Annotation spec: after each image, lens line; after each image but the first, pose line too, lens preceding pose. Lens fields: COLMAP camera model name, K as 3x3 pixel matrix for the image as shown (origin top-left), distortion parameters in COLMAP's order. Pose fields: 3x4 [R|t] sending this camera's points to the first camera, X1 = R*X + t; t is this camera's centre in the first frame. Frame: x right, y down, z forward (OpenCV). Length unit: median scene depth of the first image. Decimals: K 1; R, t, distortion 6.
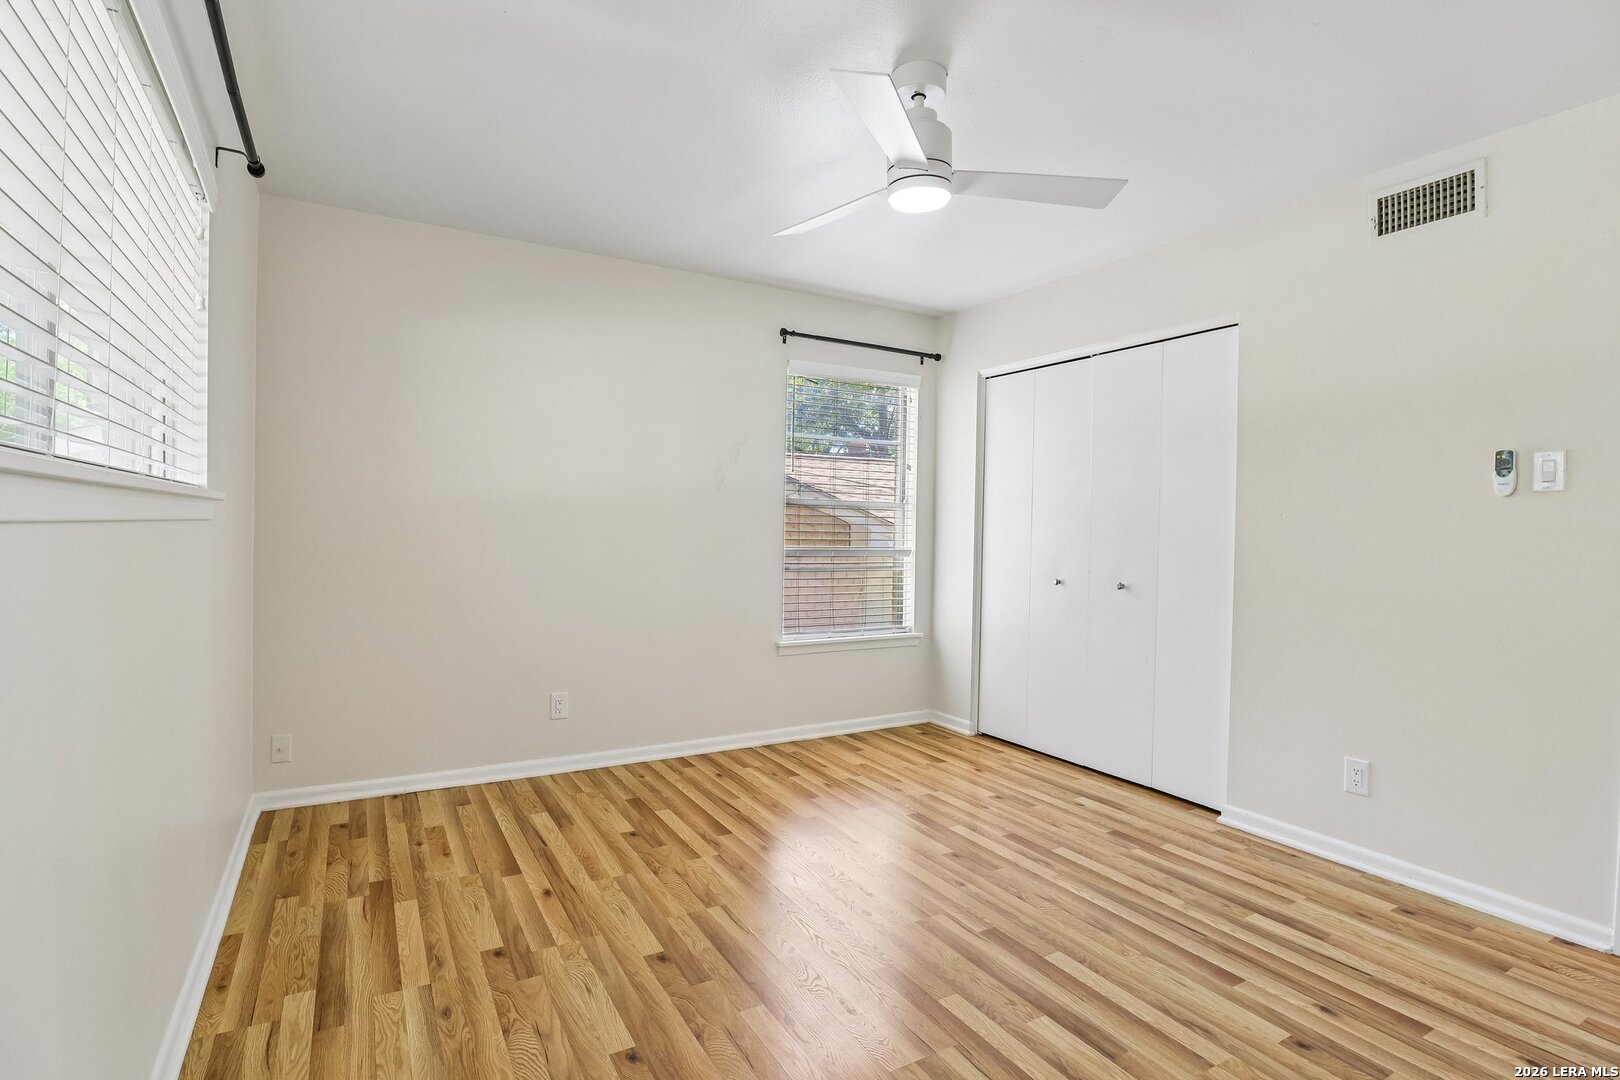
lens RADIAL K [[788.0, 0, 812.7], [0, 788.0, 532.4], [0, 0, 1]] dist [-0.024160, -0.000395]
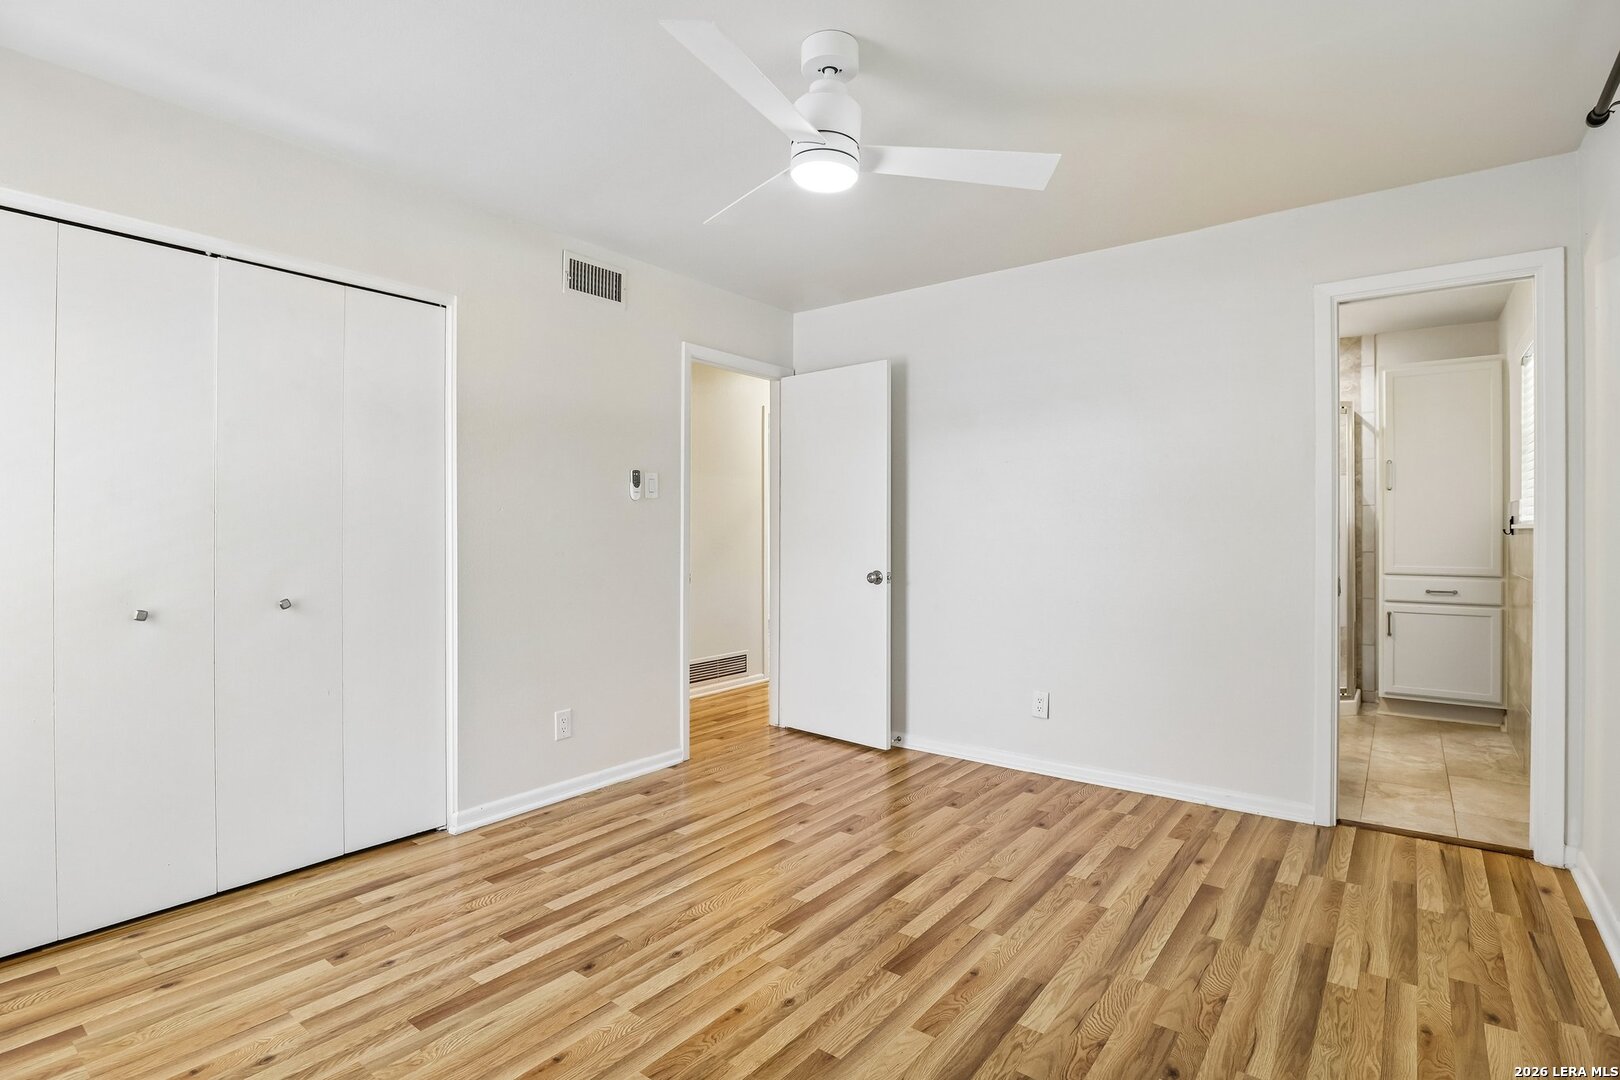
lens RADIAL K [[788.0, 0, 812.7], [0, 788.0, 532.4], [0, 0, 1]] dist [-0.024160, -0.000395]
pose [[-0.379712, -0.021020, 0.924866, -0.555725], [-0.000523, 0.999747, 0.022507, -0.015787], [-0.925105, 0.008063, -0.379627, 1.047774]]
